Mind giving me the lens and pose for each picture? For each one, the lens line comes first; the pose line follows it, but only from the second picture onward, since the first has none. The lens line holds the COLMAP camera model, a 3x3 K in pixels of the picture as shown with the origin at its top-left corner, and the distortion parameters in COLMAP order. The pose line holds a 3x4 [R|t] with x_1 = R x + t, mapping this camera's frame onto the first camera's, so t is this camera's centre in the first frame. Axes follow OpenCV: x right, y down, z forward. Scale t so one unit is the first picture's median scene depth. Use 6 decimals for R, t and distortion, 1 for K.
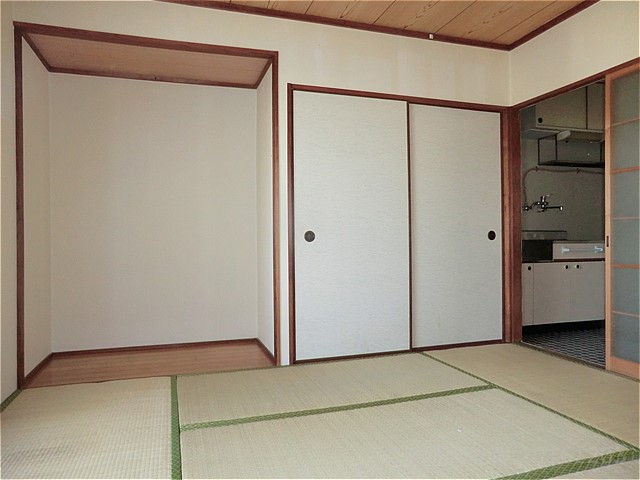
lens RADIAL K [[470.9, 0, 322.5], [0, 470.9, 245.8], [0, 0, 1]] dist [-0.076917, 0.076530]
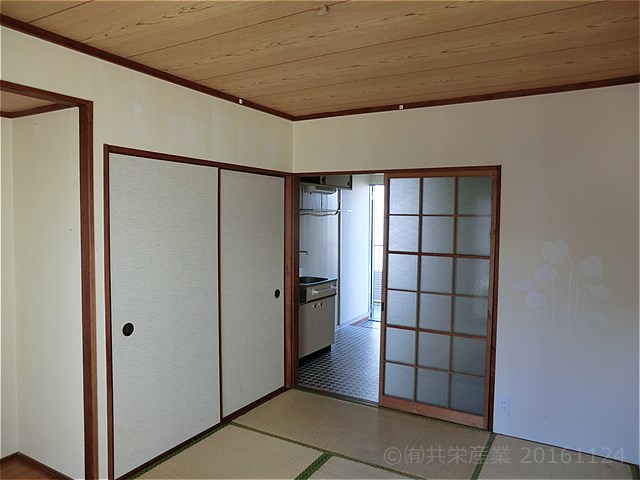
lens RADIAL K [[470.9, 0, 316.8], [0, 470.9, 244.6], [0, 0, 1]] dist [-0.076917, 0.076530]
pose [[0.744547, -0.025074, 0.667099, -0.292250], [-0.009780, 0.998777, 0.048456, -0.192320], [-0.667498, -0.042602, 0.743392, 0.148100]]
